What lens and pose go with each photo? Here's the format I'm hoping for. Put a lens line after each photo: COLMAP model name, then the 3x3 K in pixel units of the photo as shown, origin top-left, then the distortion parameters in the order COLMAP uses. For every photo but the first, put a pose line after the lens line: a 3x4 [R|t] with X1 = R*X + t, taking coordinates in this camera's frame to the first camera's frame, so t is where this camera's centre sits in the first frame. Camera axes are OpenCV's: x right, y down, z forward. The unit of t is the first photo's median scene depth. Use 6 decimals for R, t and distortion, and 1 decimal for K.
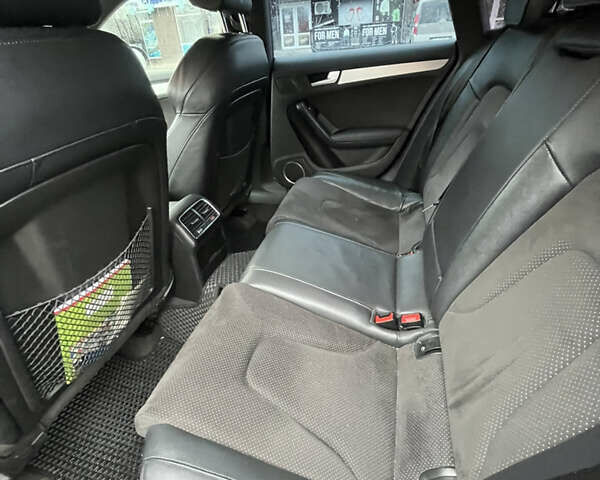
lens RADIAL K [[323.7, 0, 299.7], [0, 323.7, 238.4], [0, 0, 1]] dist [-0.002708, -0.002282]
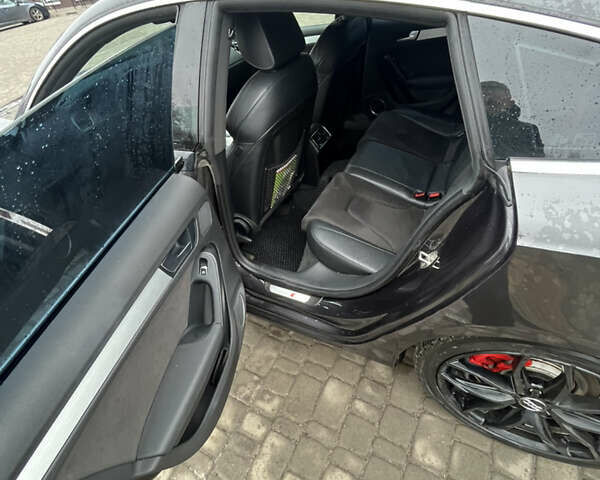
lens RADIAL K [[323.7, 0, 299.7], [0, 323.7, 238.4], [0, 0, 1]] dist [-0.002708, -0.002282]
pose [[0.972747, 0.092311, -0.212702, 0.005508], [-0.045179, 0.975211, 0.216617, 0.101359], [0.227426, -0.201103, 0.952804, -0.850209]]
